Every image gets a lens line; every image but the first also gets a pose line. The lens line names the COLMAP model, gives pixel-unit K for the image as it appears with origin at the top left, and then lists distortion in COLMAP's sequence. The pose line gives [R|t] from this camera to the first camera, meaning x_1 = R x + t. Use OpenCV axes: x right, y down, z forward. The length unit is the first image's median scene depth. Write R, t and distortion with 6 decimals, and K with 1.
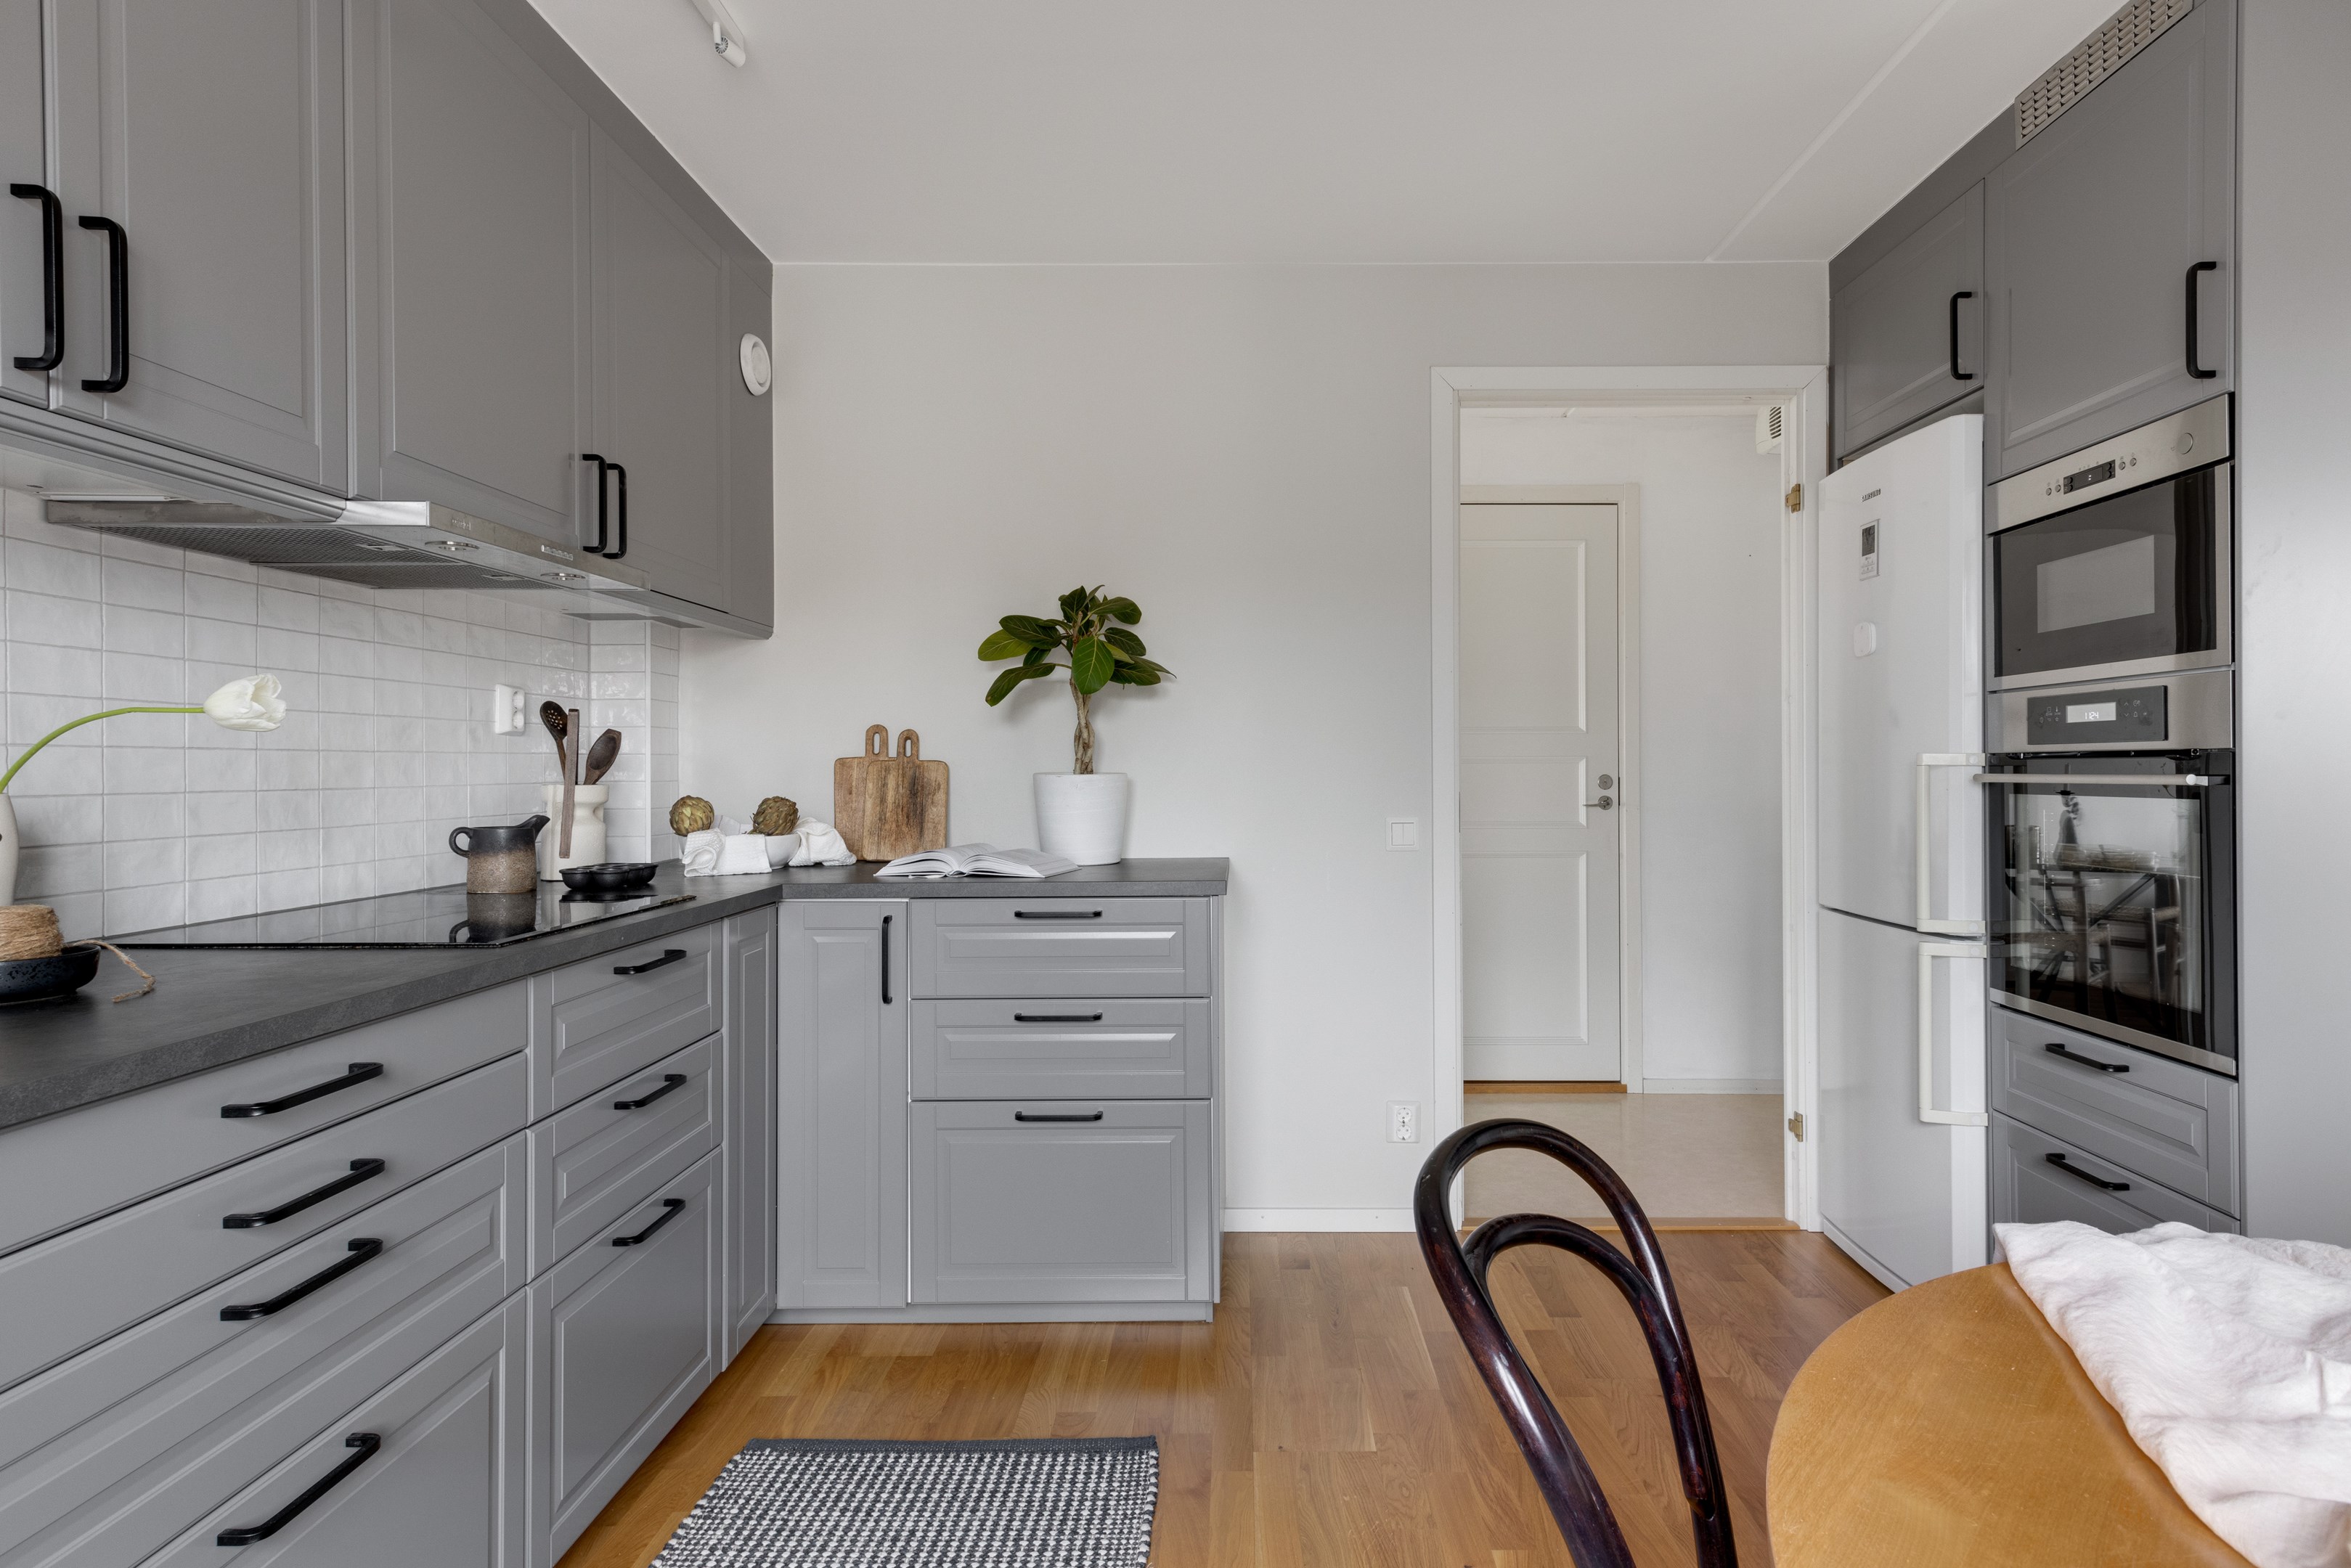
lens RADIAL K [[1269.7, 0, 1158.1], [0, 1269.7, 753.2], [0, 0, 1]] dist [-0.002292, 0.001948]
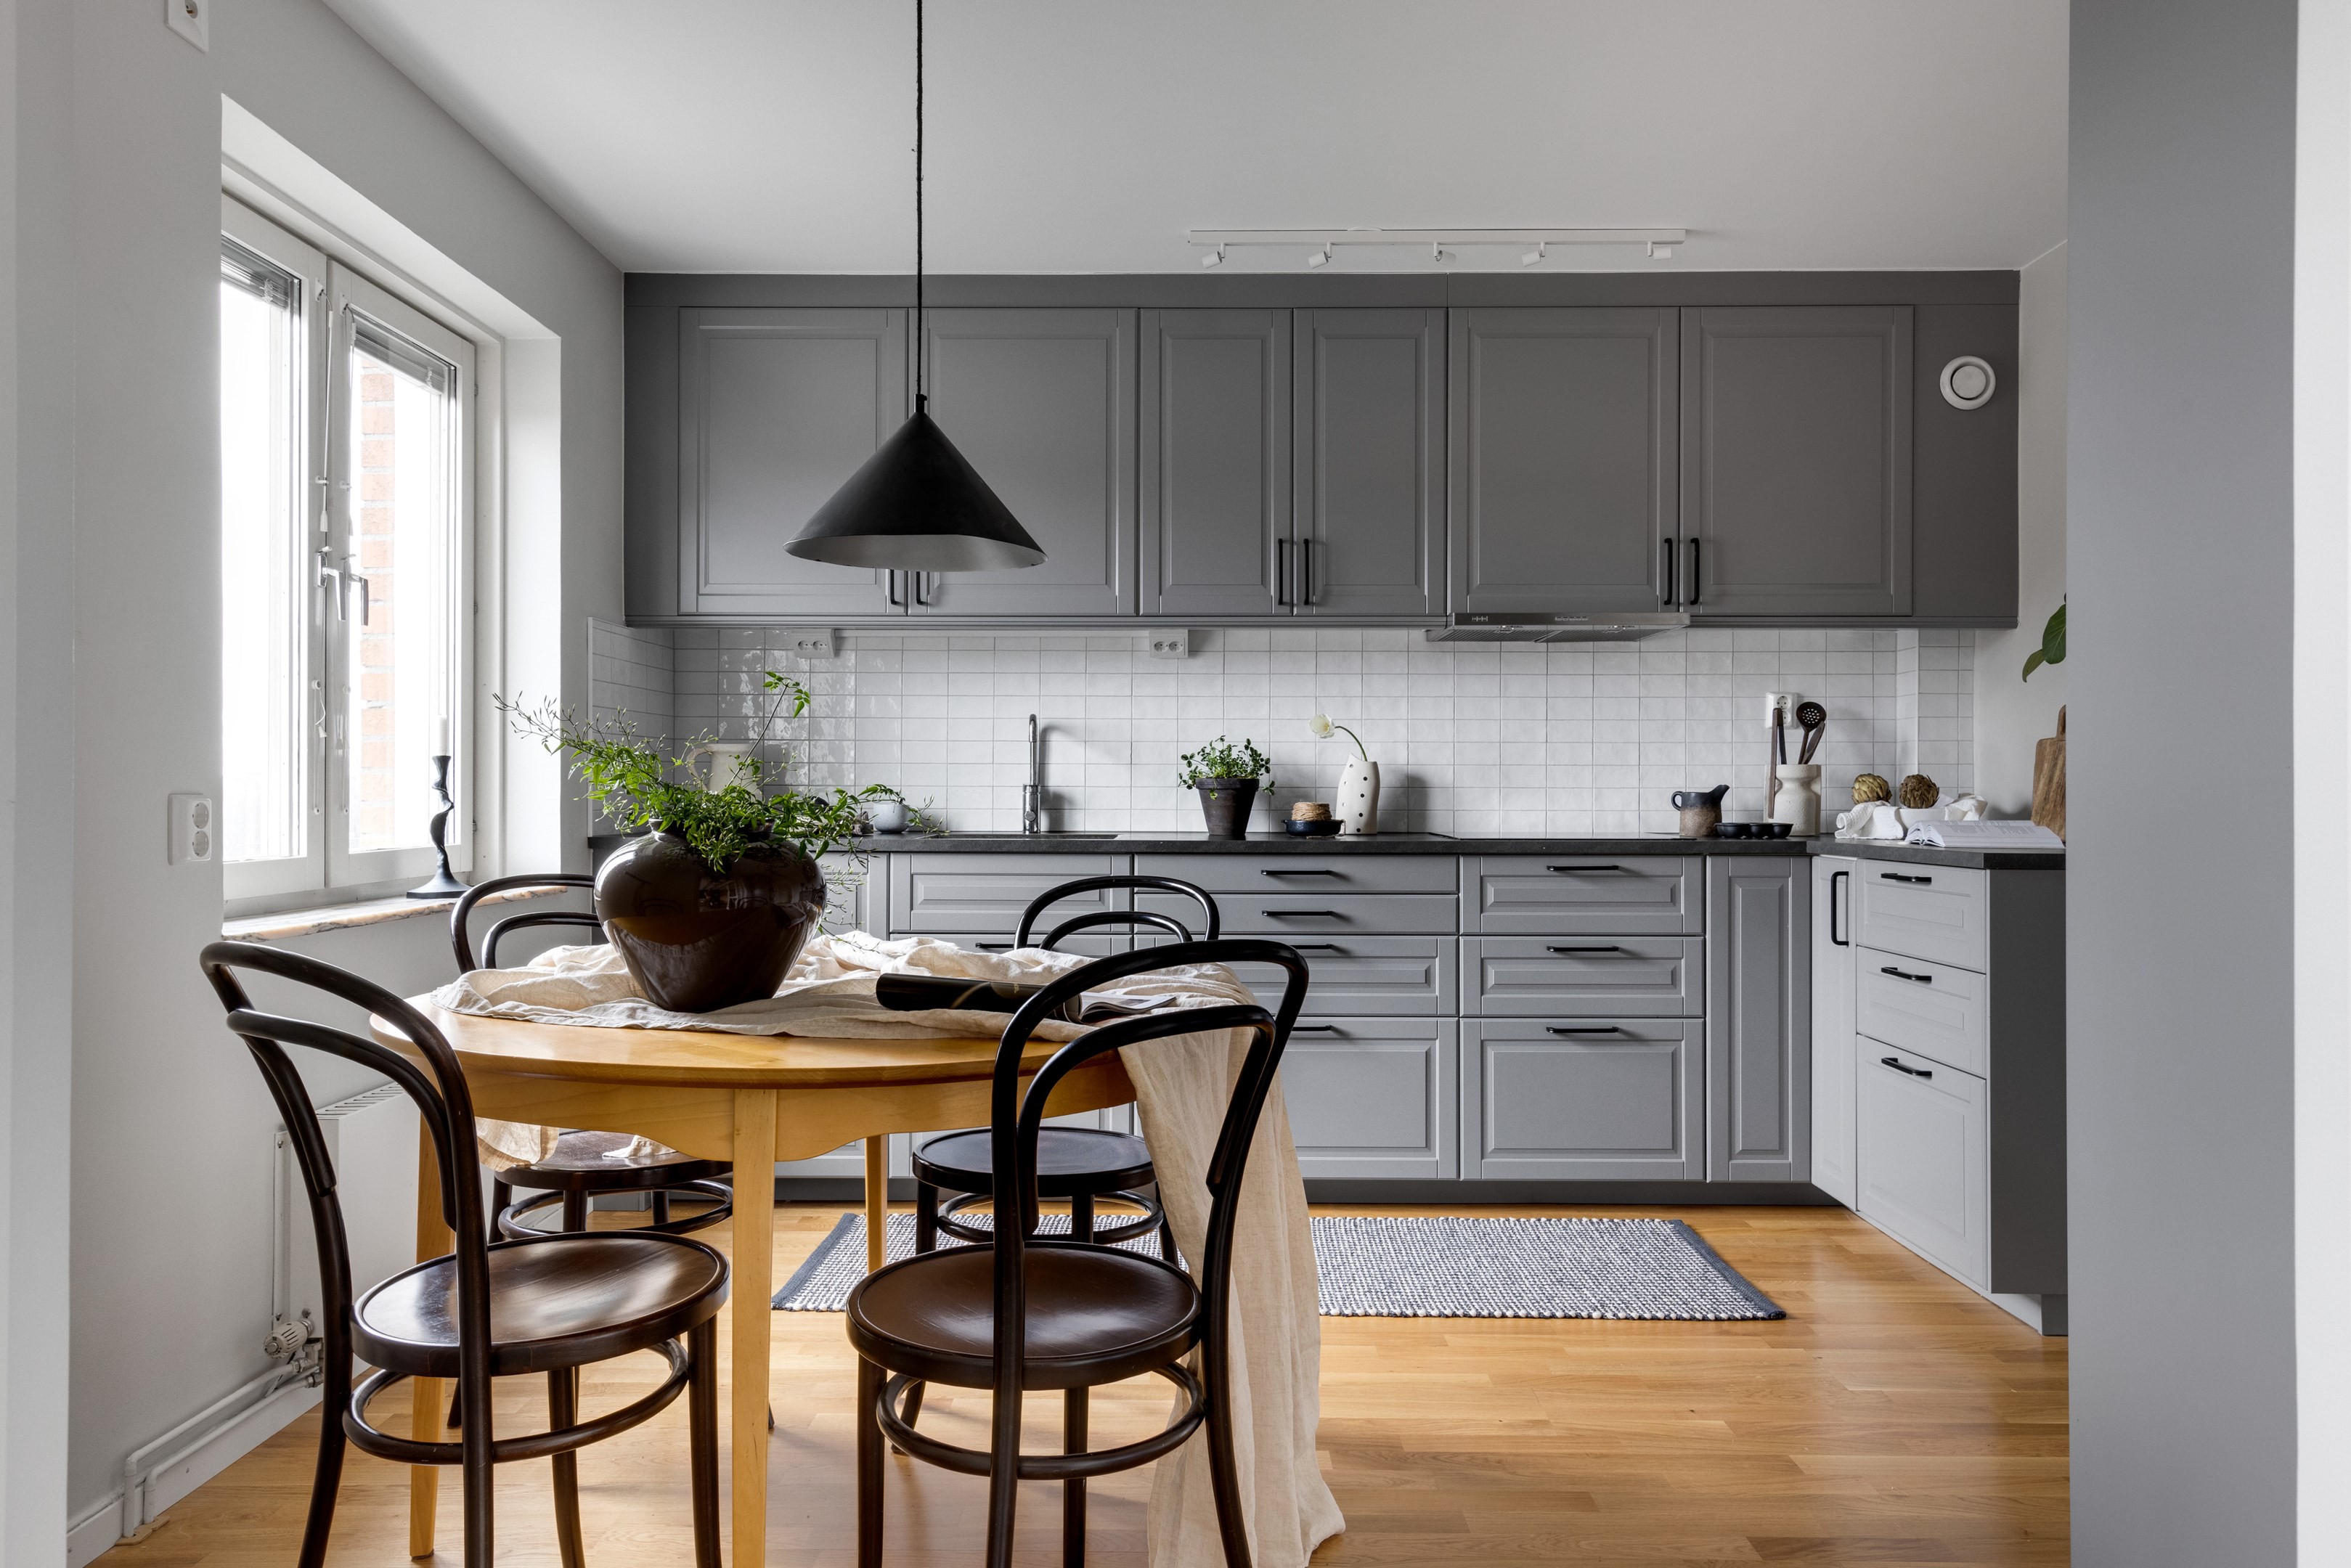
lens RADIAL K [[1457.5, 0, 1178.1], [0, 1457.5, 774.1], [0, 0, 1]] dist [-0.006036, 0.000532]
pose [[0.001559, -0.005724, -0.999982, 1.068172], [0.007153, 0.999958, -0.005713, 0.038873], [0.999973, -0.007144, 0.001599, 0.358634]]
